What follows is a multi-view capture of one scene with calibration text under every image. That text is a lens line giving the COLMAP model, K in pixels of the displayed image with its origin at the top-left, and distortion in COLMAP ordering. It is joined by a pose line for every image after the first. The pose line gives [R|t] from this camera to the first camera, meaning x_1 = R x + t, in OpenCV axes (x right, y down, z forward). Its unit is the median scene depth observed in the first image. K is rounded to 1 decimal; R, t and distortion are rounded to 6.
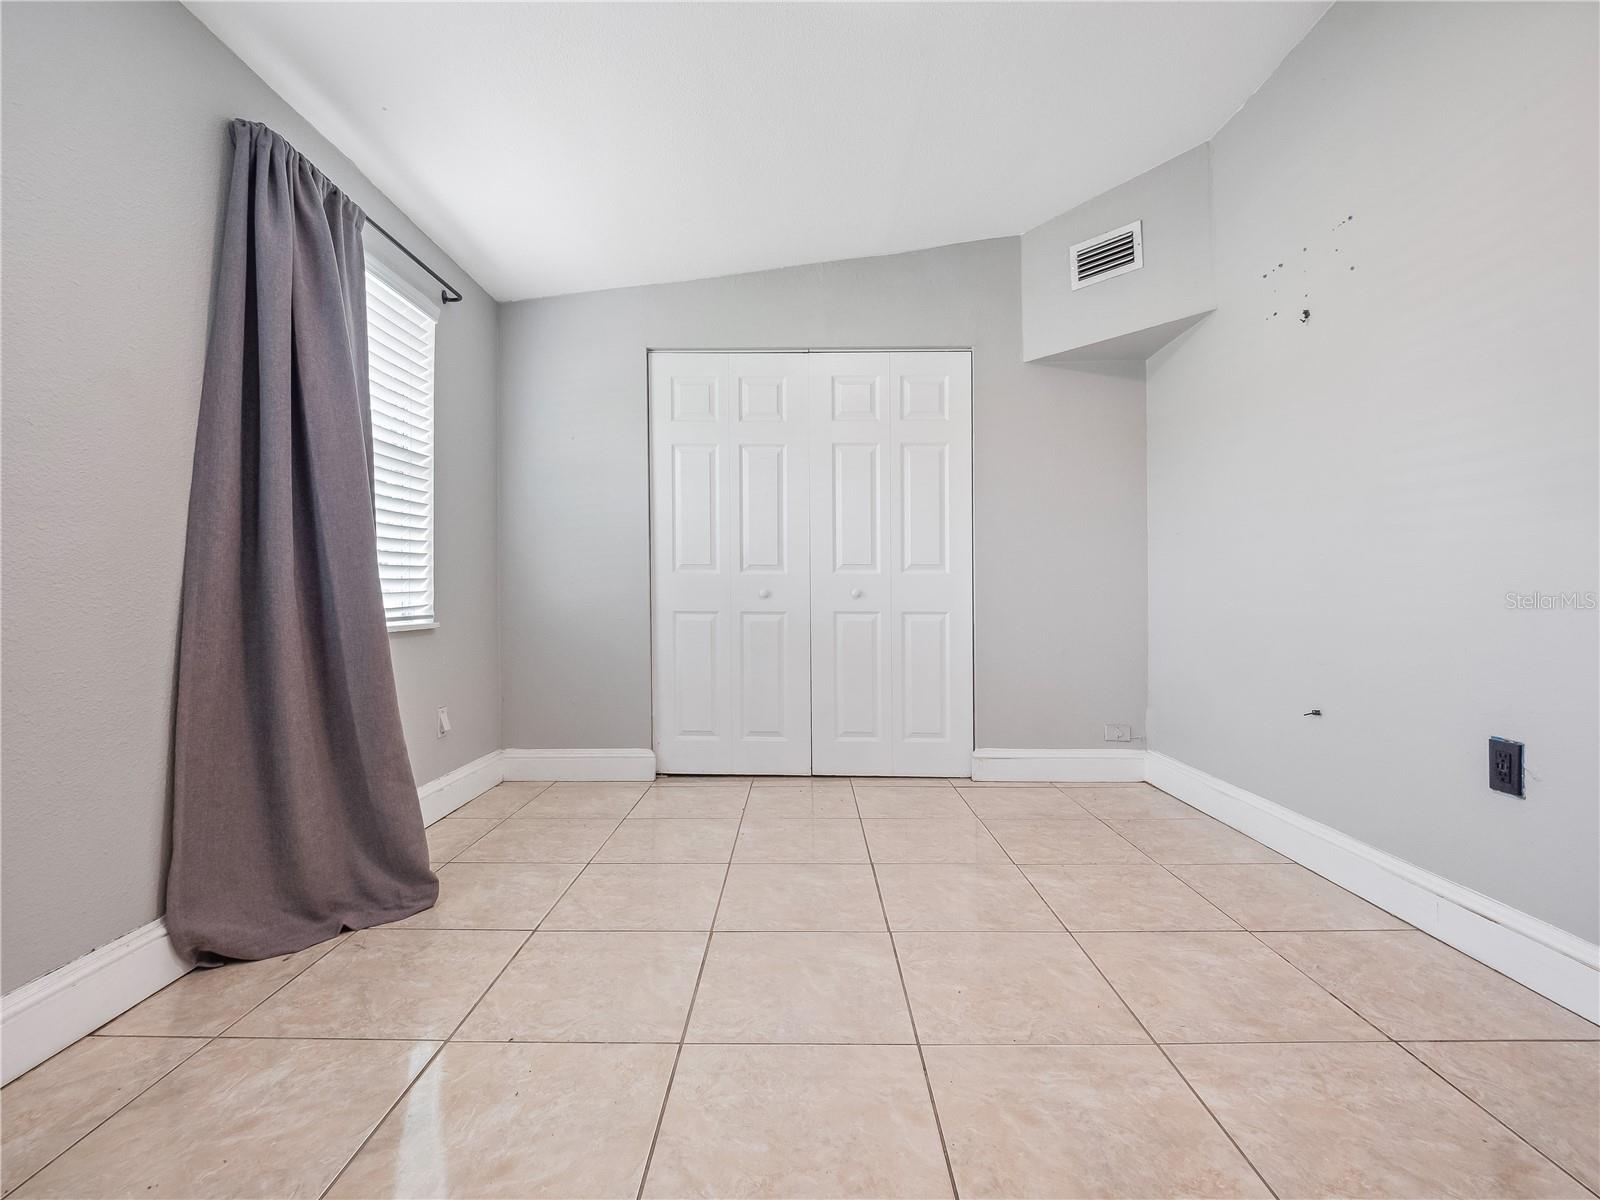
lens RADIAL K [[715.2, 0, 803.0], [0, 715.2, 589.6], [0, 0, 1]] dist [0.001515, -0.004492]
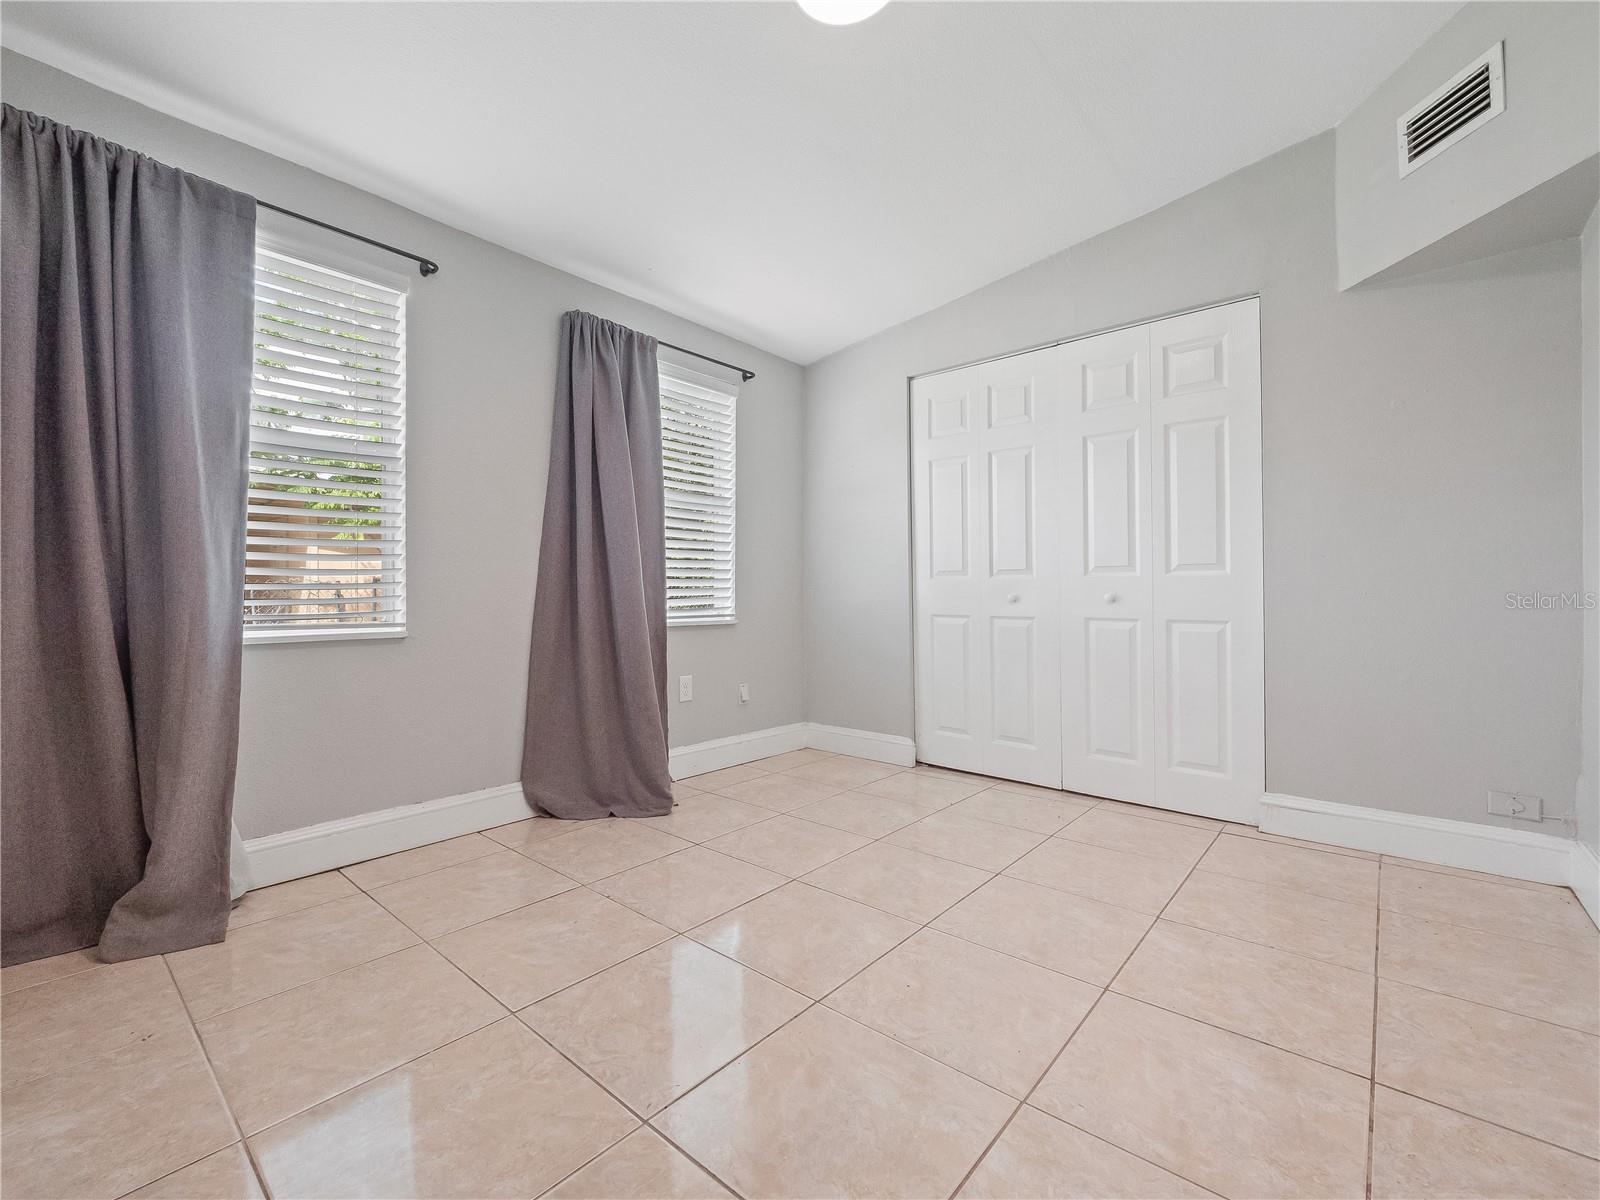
lens RADIAL K [[715.2, 0, 825.1], [0, 715.2, 597.6], [0, 0, 1]] dist [0.001515, -0.004492]
pose [[0.755002, -0.000349, -0.655722, 0.434117], [0.004140, 0.999982, 0.004234, -0.000691], [0.655709, -0.005911, 0.754990, 0.079418]]
